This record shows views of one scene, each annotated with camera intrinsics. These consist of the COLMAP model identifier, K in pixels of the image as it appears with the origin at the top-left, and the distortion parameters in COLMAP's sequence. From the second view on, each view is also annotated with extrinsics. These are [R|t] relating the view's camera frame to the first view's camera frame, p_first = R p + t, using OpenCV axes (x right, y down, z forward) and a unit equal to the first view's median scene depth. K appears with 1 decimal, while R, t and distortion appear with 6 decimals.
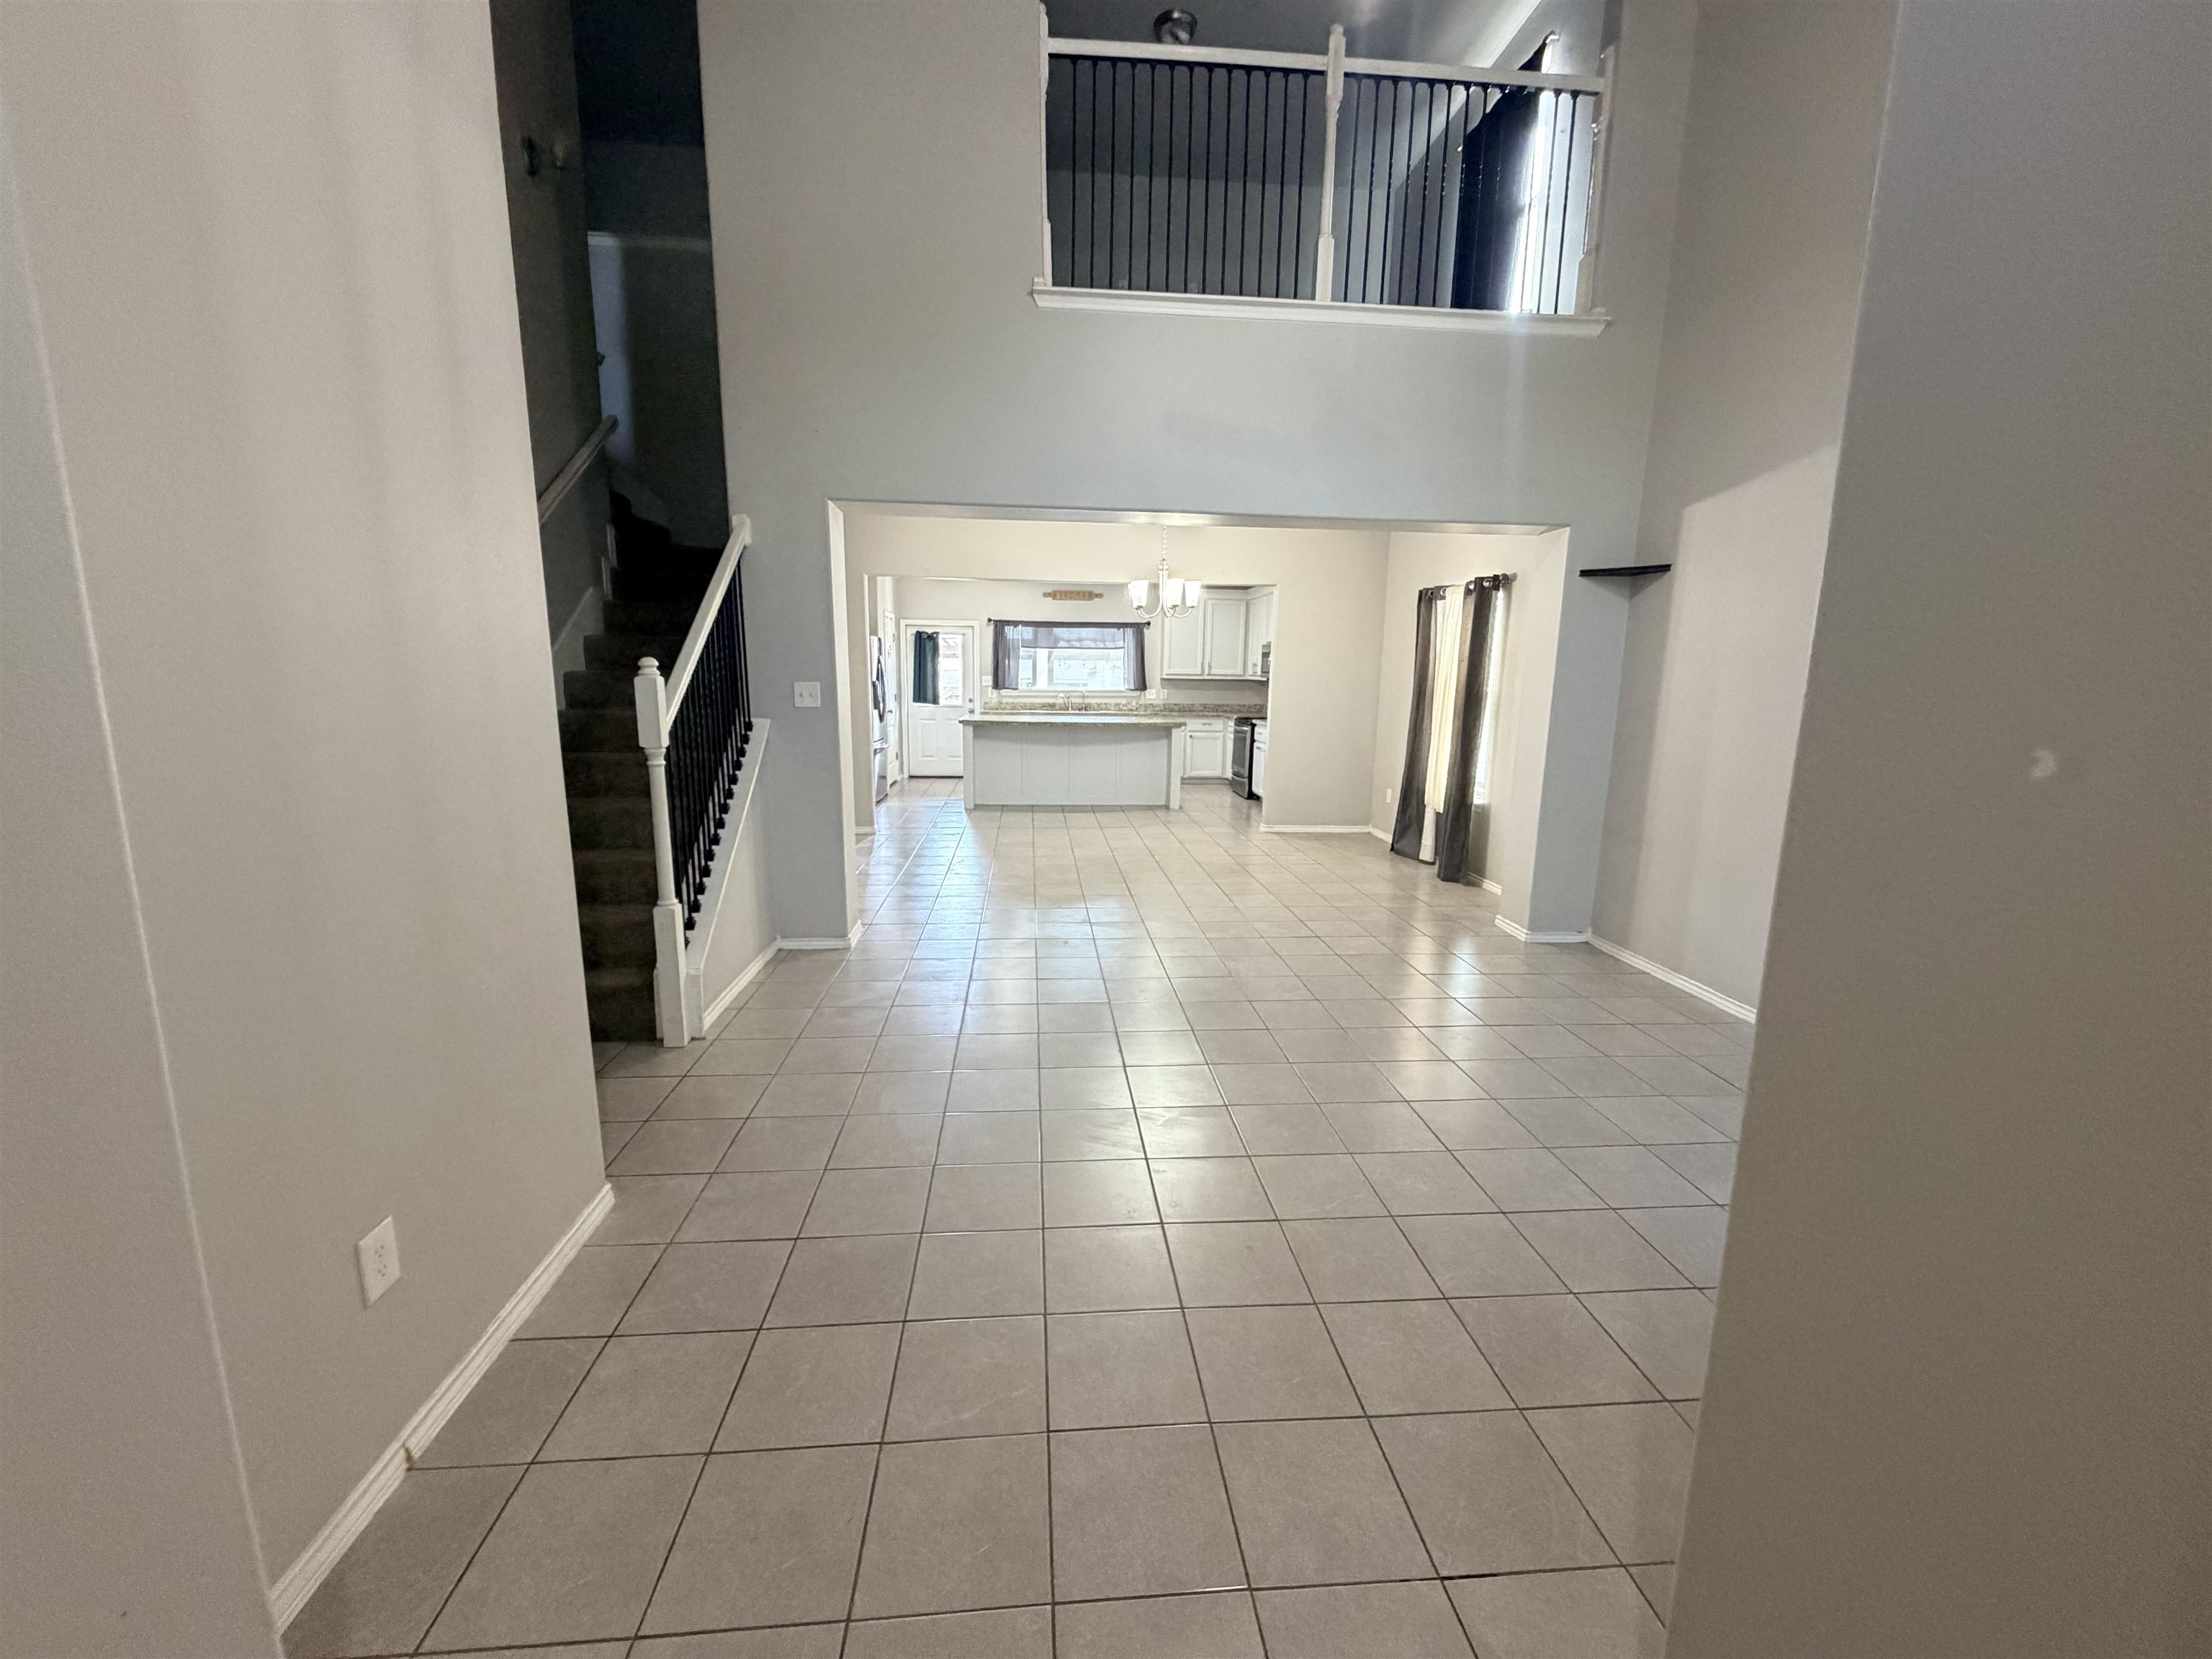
lens RADIAL K [[881.4, 0, 1093.1], [0, 881.4, 824.3], [0, 0, 1]] dist [-0.001968, 0.001275]
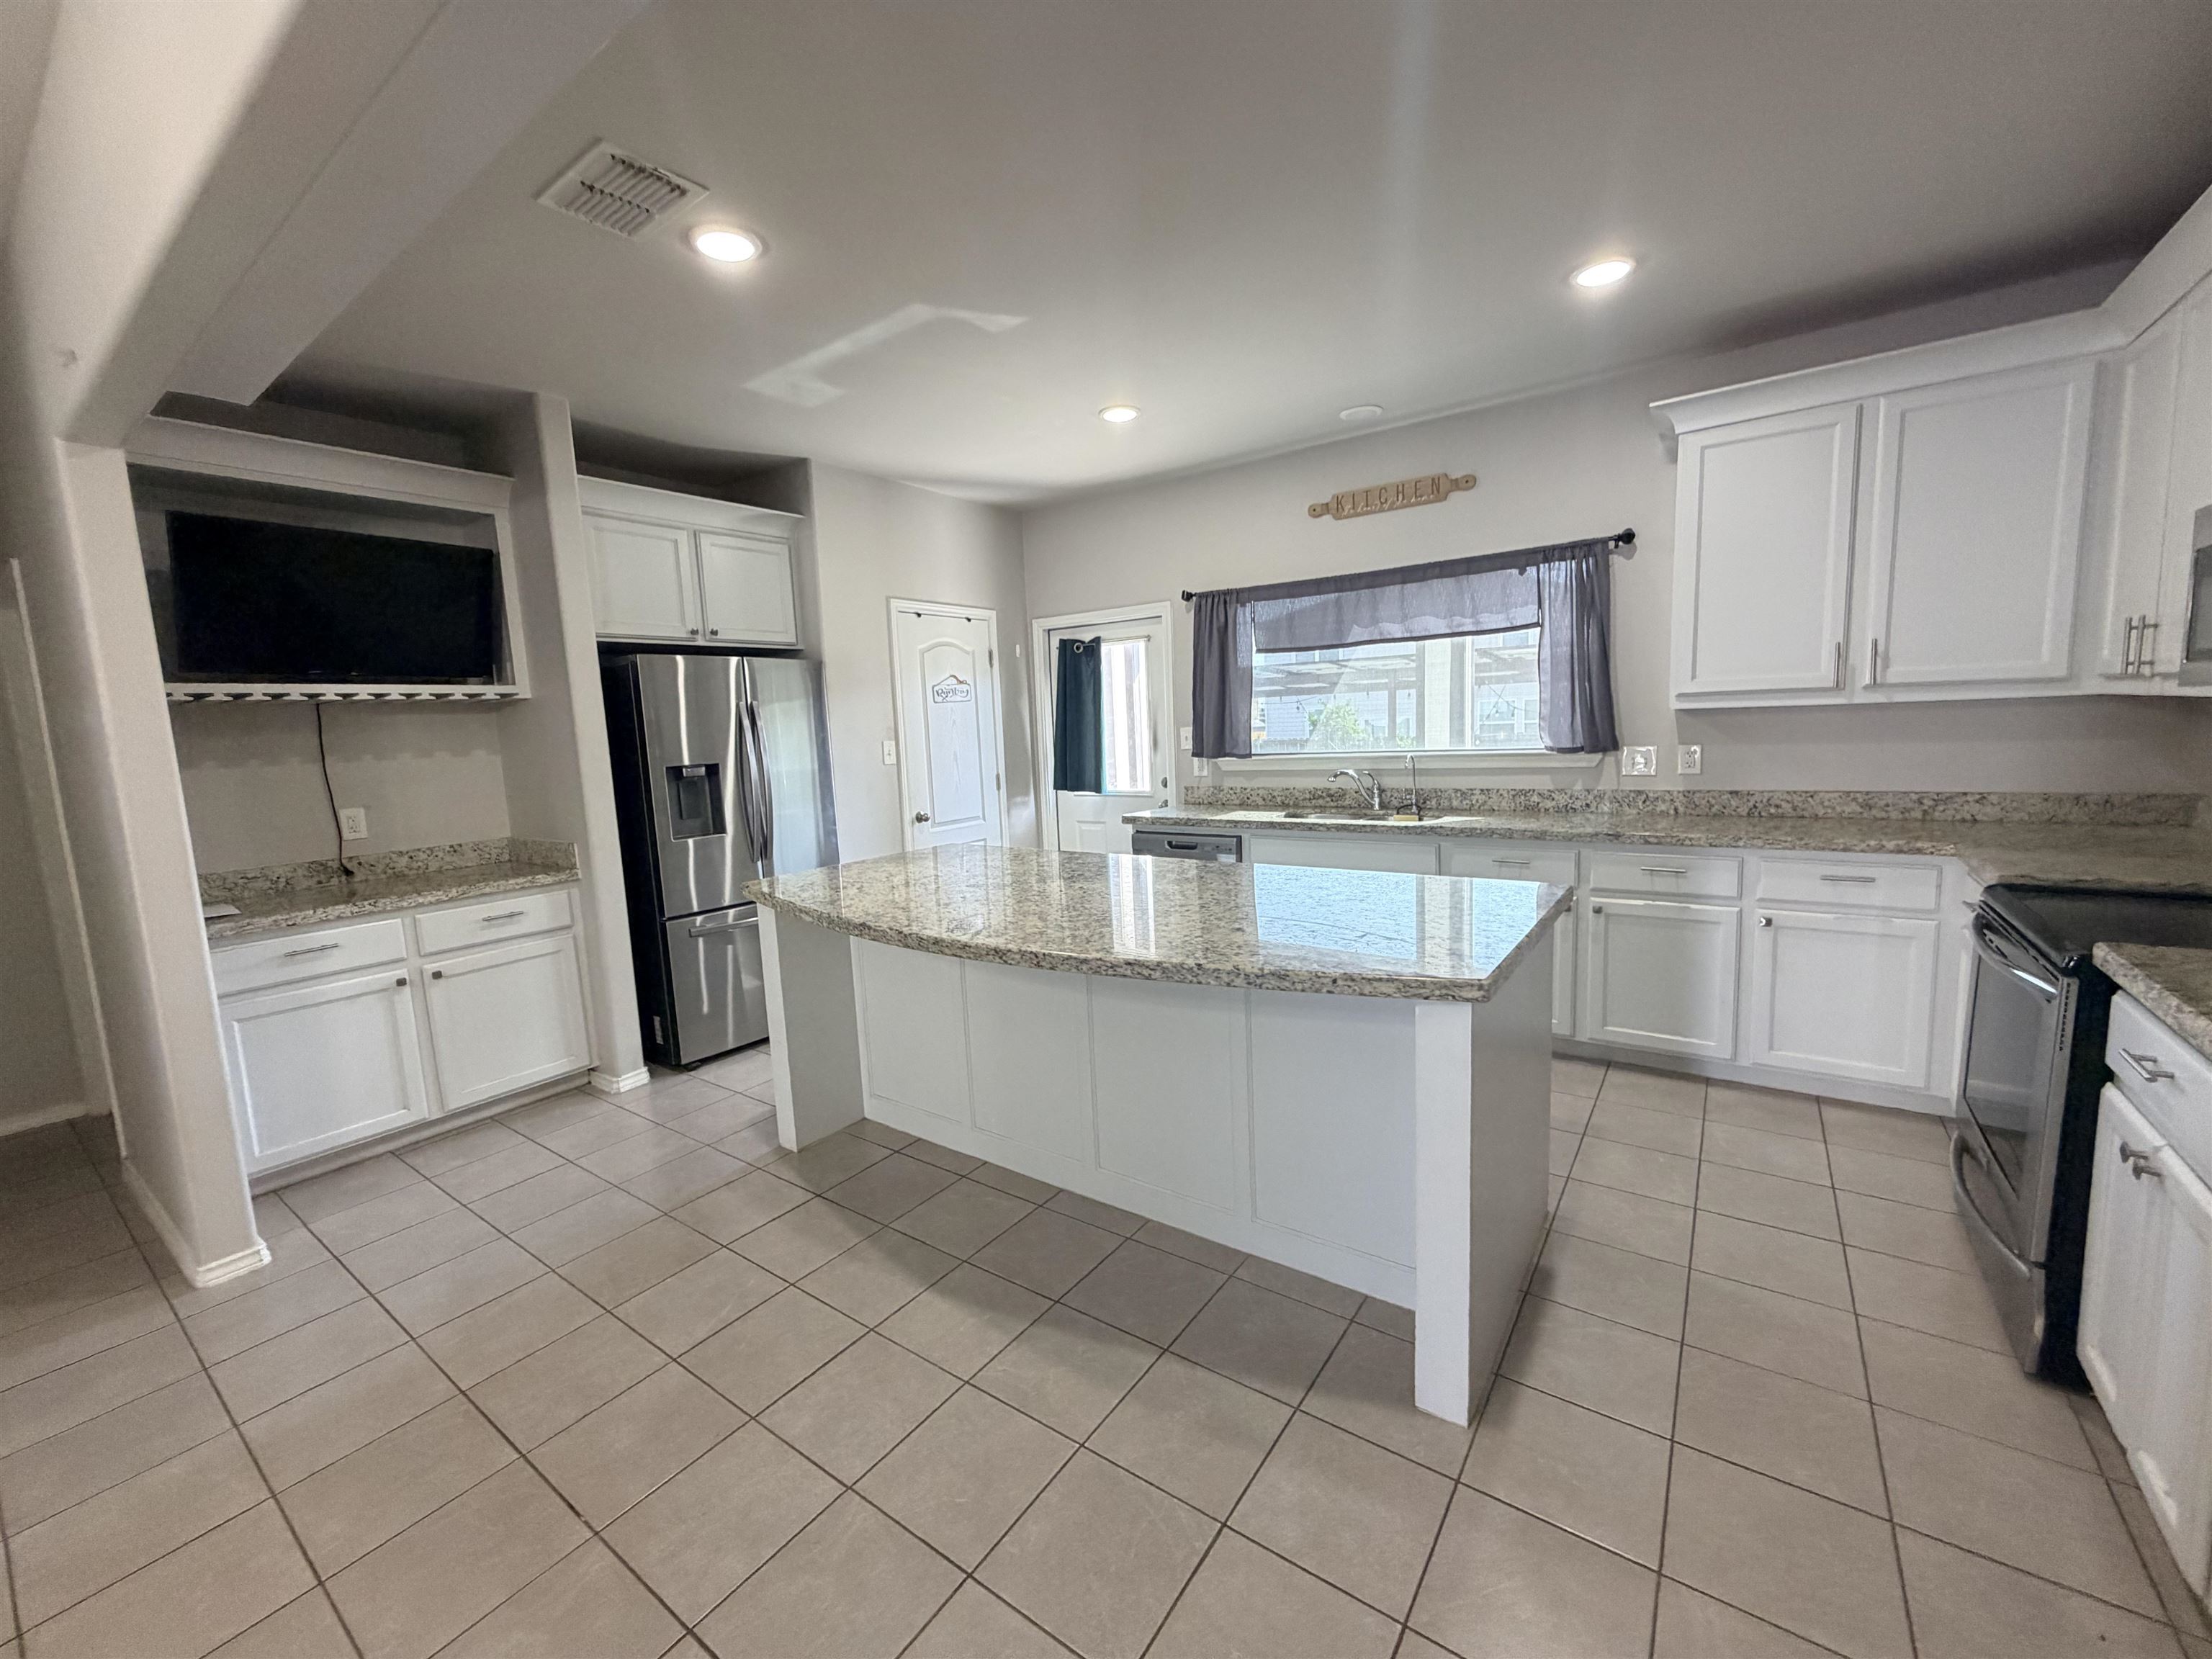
lens RADIAL K [[881.4, 0, 1099.2], [0, 881.4, 827.9], [0, 0, 1]] dist [-0.001968, 0.001275]
pose [[0.761679, 0.029685, -0.647275, 0.125323], [-0.065626, 0.997347, -0.031485, -0.102805], [0.644623, 0.066460, 0.761606, 0.647476]]
